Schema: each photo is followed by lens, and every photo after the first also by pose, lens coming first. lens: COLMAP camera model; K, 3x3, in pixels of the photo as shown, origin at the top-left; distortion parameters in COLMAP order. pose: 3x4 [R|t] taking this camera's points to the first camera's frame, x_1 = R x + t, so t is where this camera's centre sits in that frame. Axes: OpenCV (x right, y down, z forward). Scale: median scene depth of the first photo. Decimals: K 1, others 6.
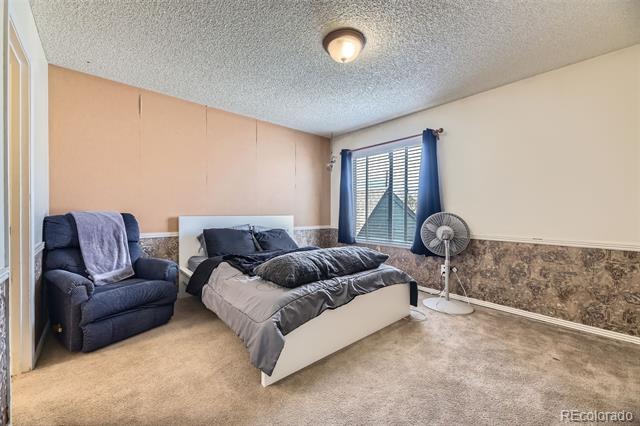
lens RADIAL K [[259.1, 0, 318.8], [0, 259.1, 213.6], [0, 0, 1]] dist [0.003548, 0.000261]
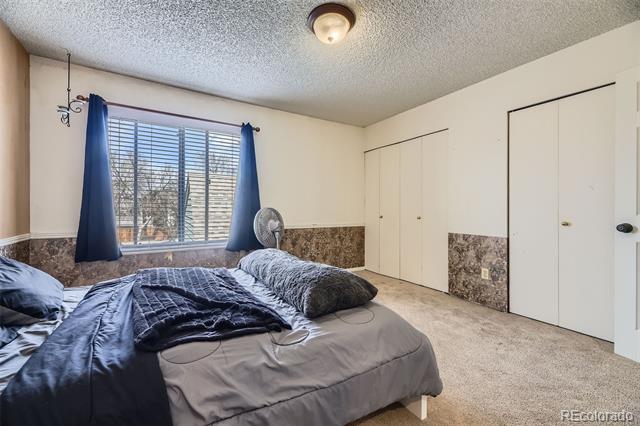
lens RADIAL K [[259.1, 0, 318.8], [0, 259.1, 209.0], [0, 0, 1]] dist [0.003548, 0.000261]
pose [[0.151244, -0.003459, 0.988490, -0.537562], [0.002892, 0.999991, 0.003057, 0.000698], [-0.988492, 0.002396, 0.151253, 0.601340]]
